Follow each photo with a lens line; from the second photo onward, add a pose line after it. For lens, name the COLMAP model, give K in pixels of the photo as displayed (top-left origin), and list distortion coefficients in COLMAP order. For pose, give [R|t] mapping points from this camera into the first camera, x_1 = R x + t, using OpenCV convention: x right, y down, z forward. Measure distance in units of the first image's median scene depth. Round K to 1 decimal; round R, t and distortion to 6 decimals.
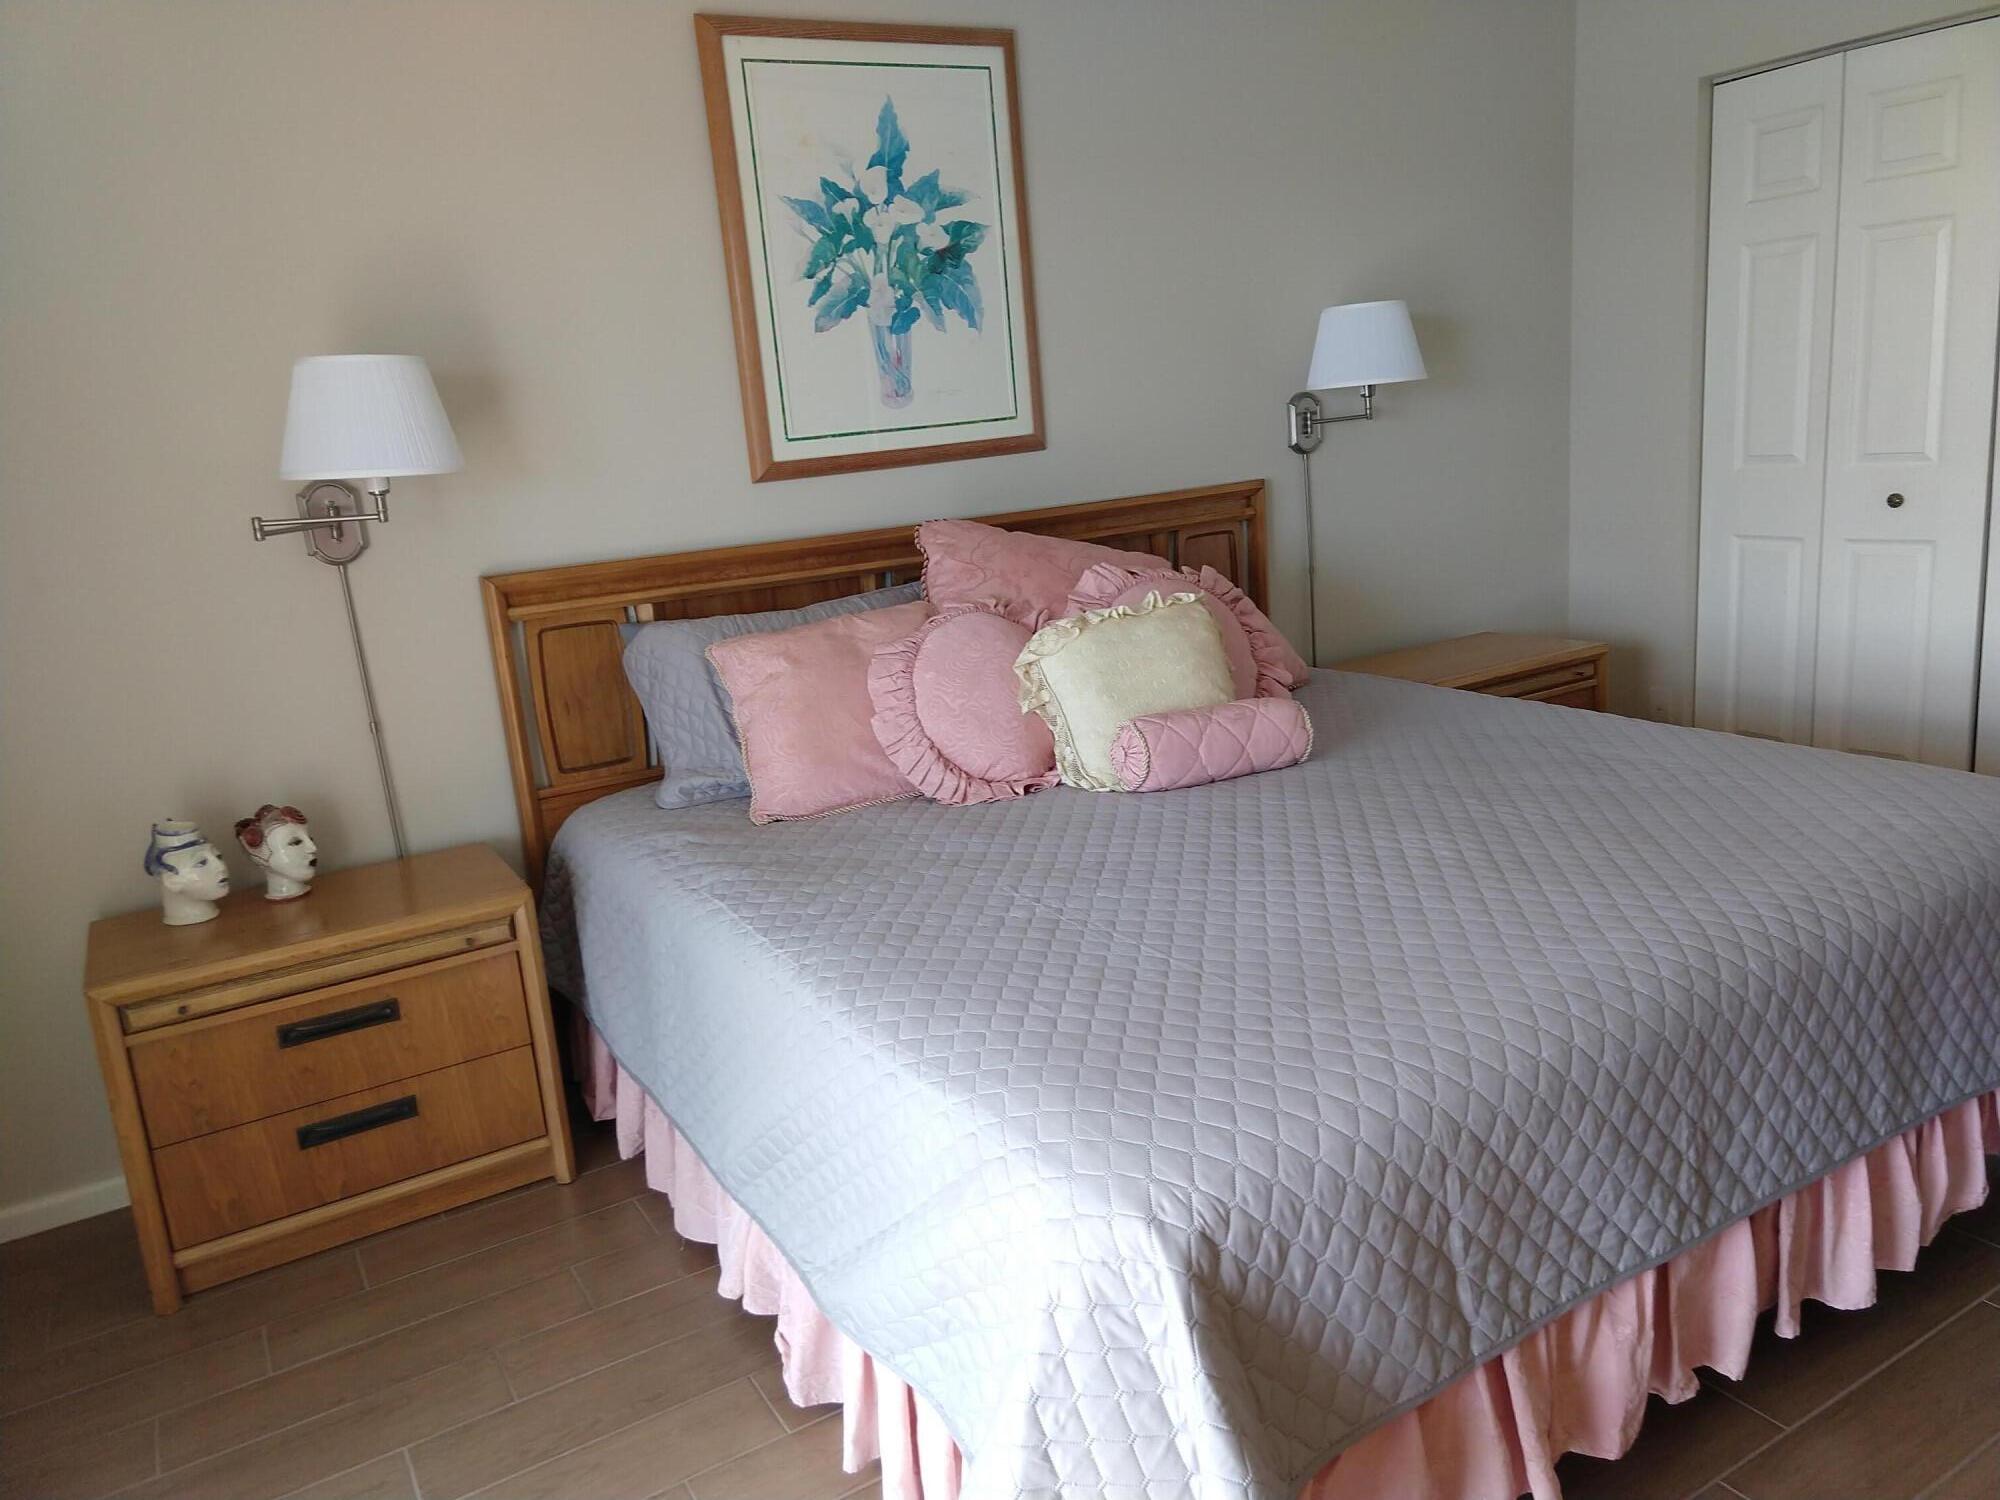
lens RADIAL K [[1391.1, 0, 999.4], [0, 1391.1, 686.9], [0, 0, 1]] dist [-0.001059, 0.000470]
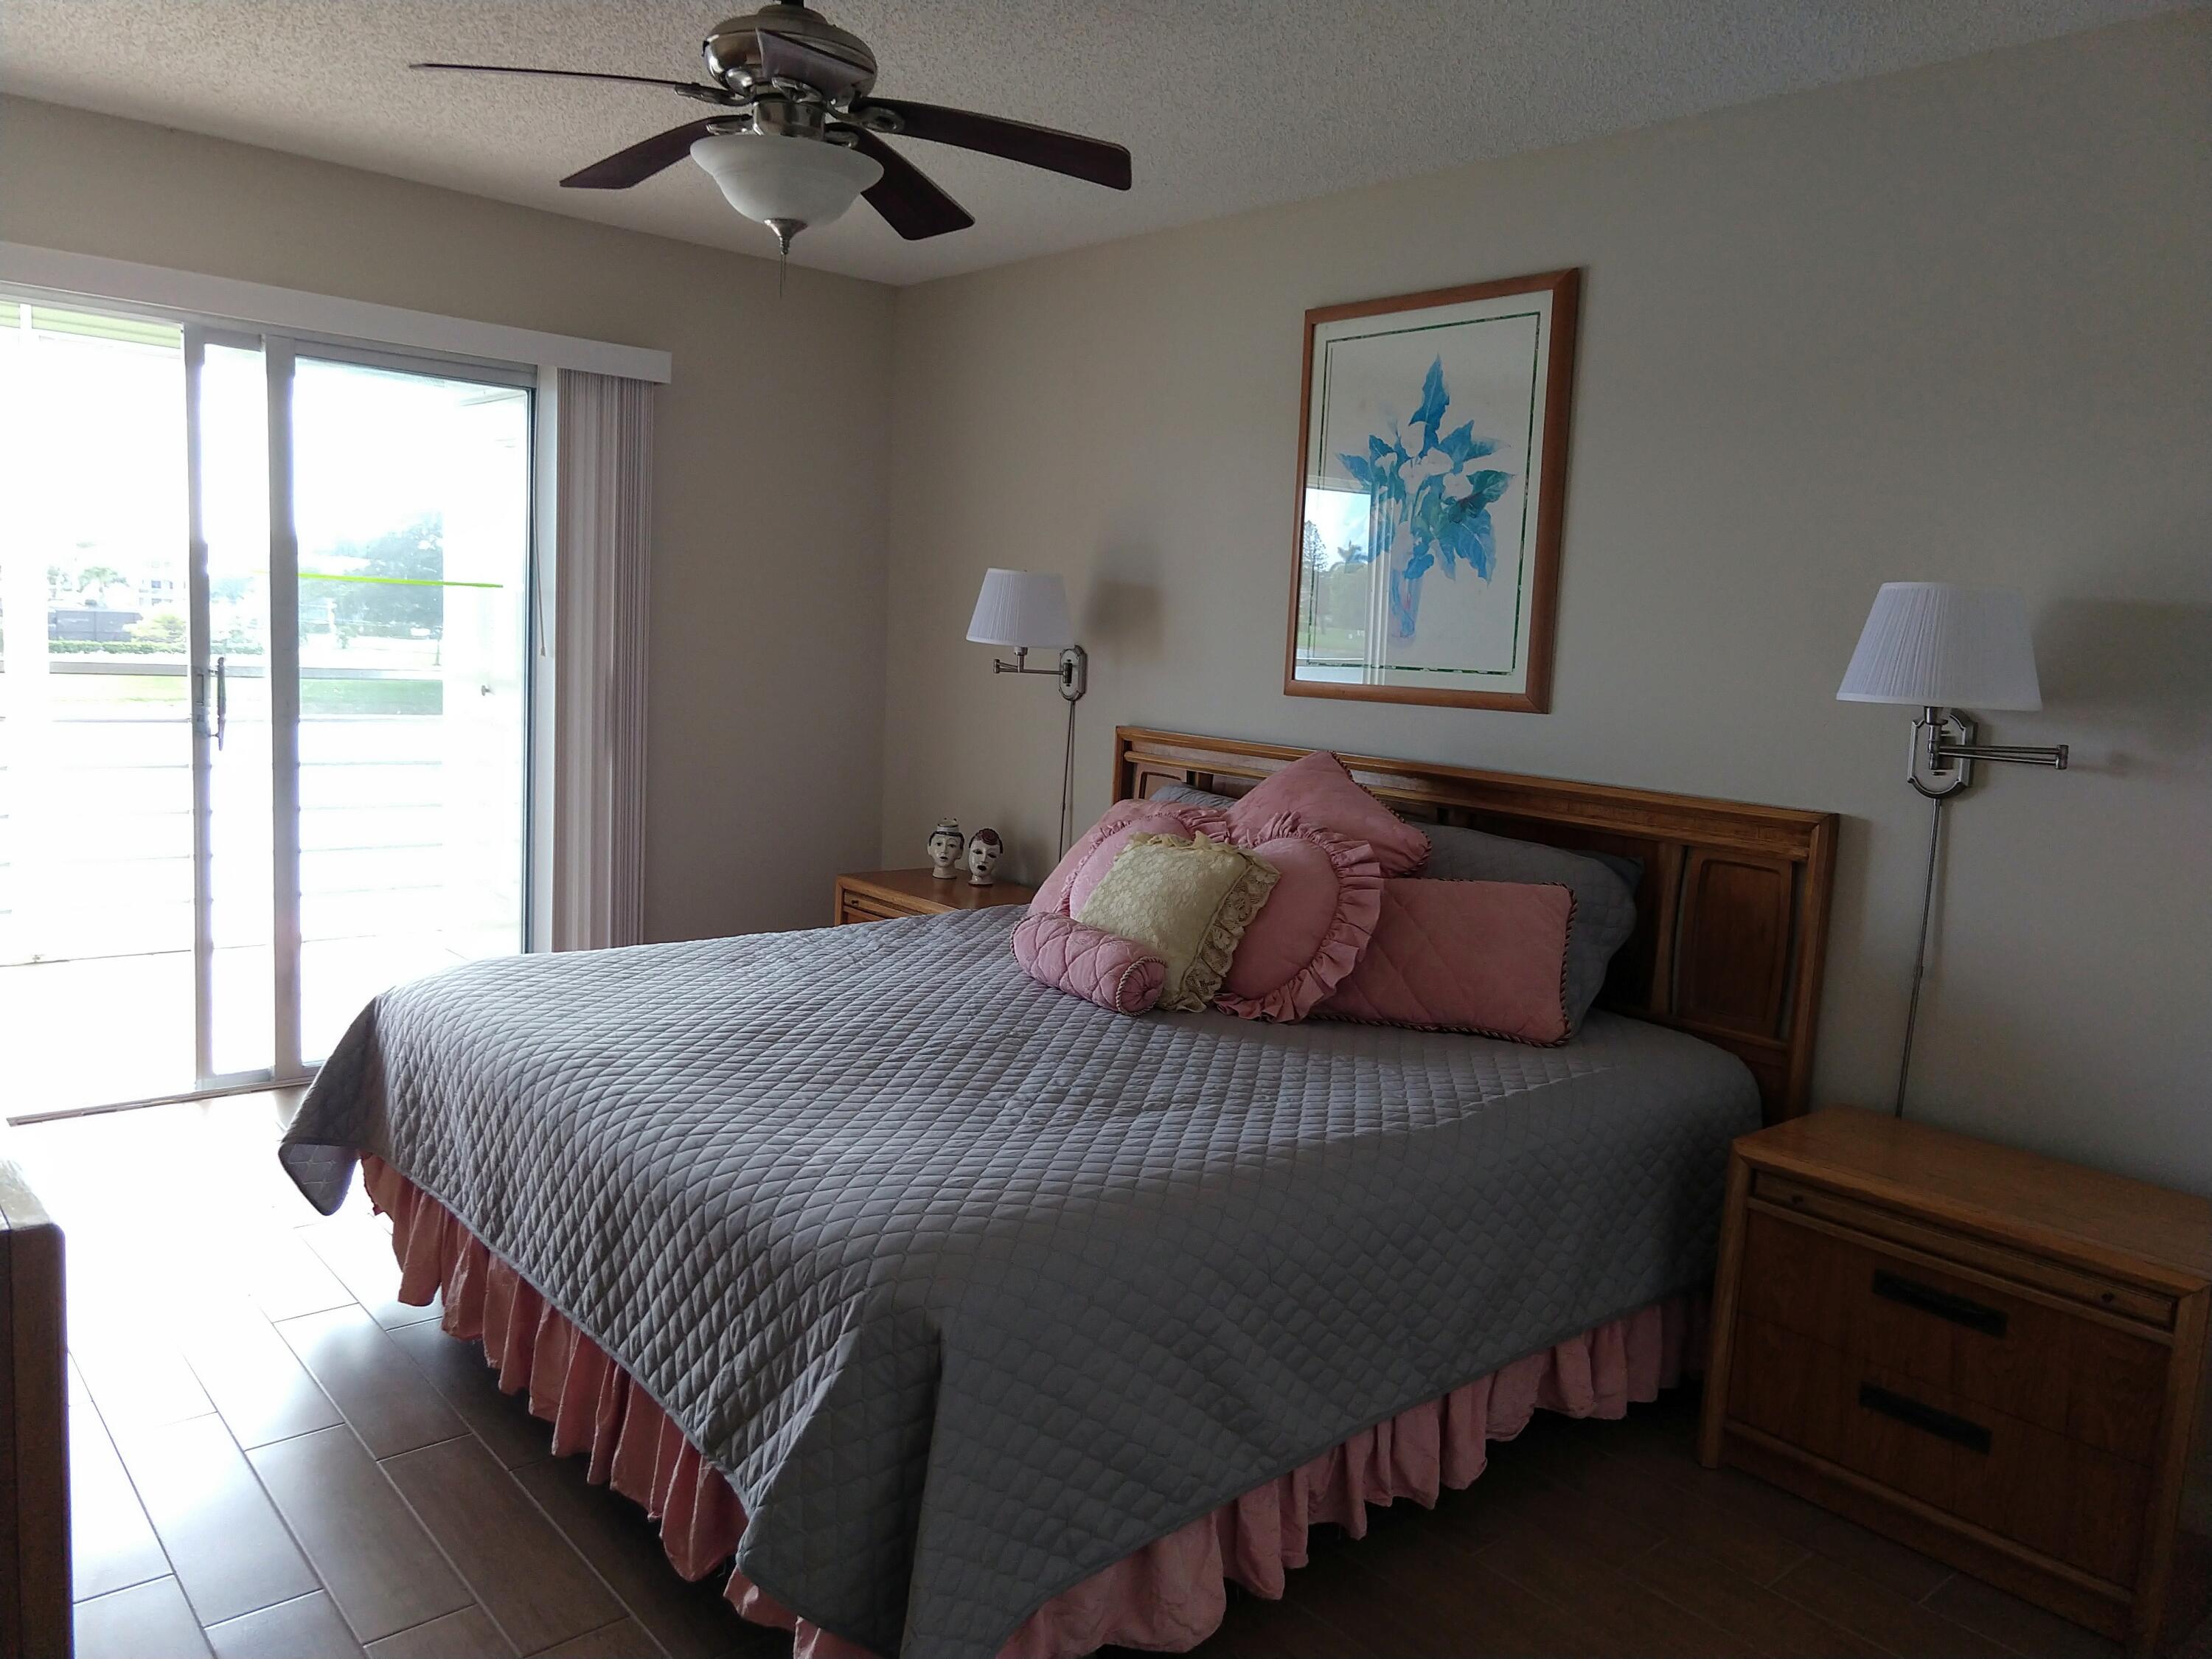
lens RADIAL K [[1595.5, 0, 1102.8], [0, 1595.5, 796.5], [0, 0, 1]] dist [0.005563, 0.003114]
pose [[0.194374, 0.195179, -0.961314, 1.052748], [-0.267972, 0.953293, 0.139367, -0.203413], [0.943615, 0.230516, 0.237598, 0.539979]]
